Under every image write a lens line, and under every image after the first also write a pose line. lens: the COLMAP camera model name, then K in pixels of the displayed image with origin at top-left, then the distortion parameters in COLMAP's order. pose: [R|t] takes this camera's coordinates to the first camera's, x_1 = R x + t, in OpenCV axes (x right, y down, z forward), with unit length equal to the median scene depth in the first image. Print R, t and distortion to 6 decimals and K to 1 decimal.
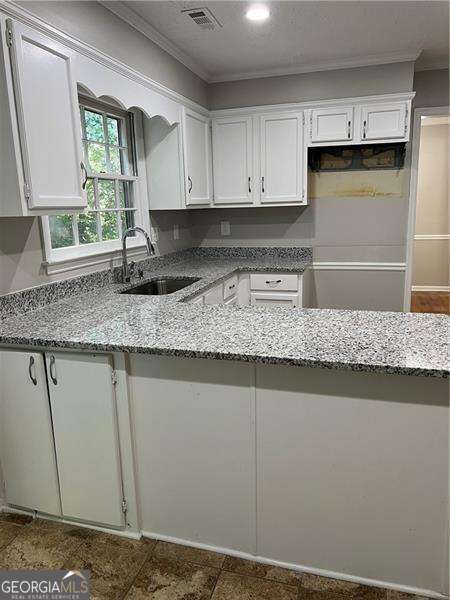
lens RADIAL K [[451.0, 0, 231.3], [0, 451.0, 298.4], [0, 0, 1]] dist [0.085881, -0.115486]
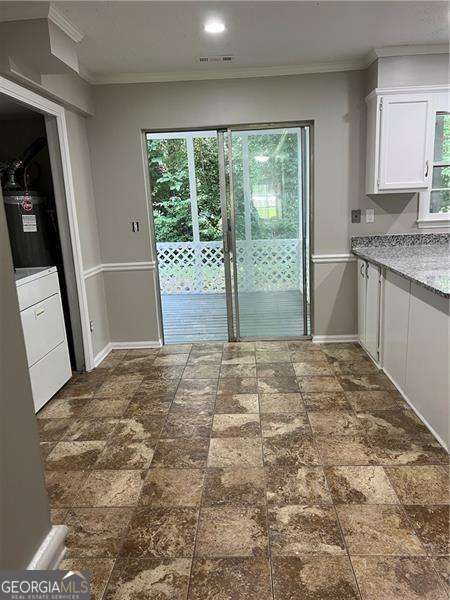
lens RADIAL K [[451.0, 0, 231.3], [0, 451.0, 298.4], [0, 0, 1]] dist [0.085881, -0.115486]
pose [[0.255217, 0.217541, -0.942093, 1.121790], [-0.160852, 0.970336, 0.180487, 0.006098], [0.953410, 0.105474, 0.282638, -0.109532]]
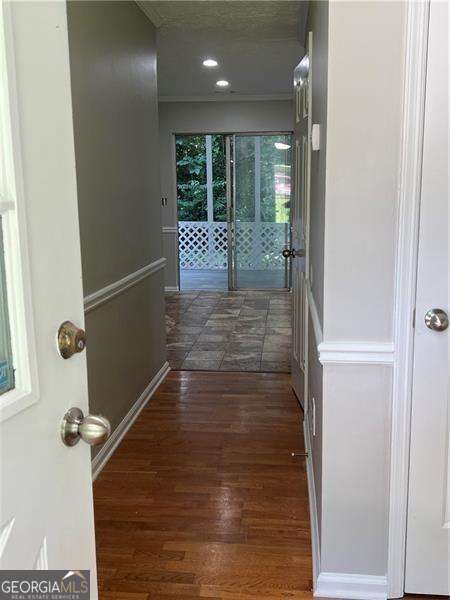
lens RADIAL K [[615.7, 0, 225.0], [0, 615.7, 300.0], [0, 0, 1]] dist [0.385768, -0.000559]
pose [[0.191173, 0.196024, -0.961783, 2.721498], [-0.216817, 0.964085, 0.153396, 0.053198], [0.957310, 0.179206, 0.226809, -0.359009]]
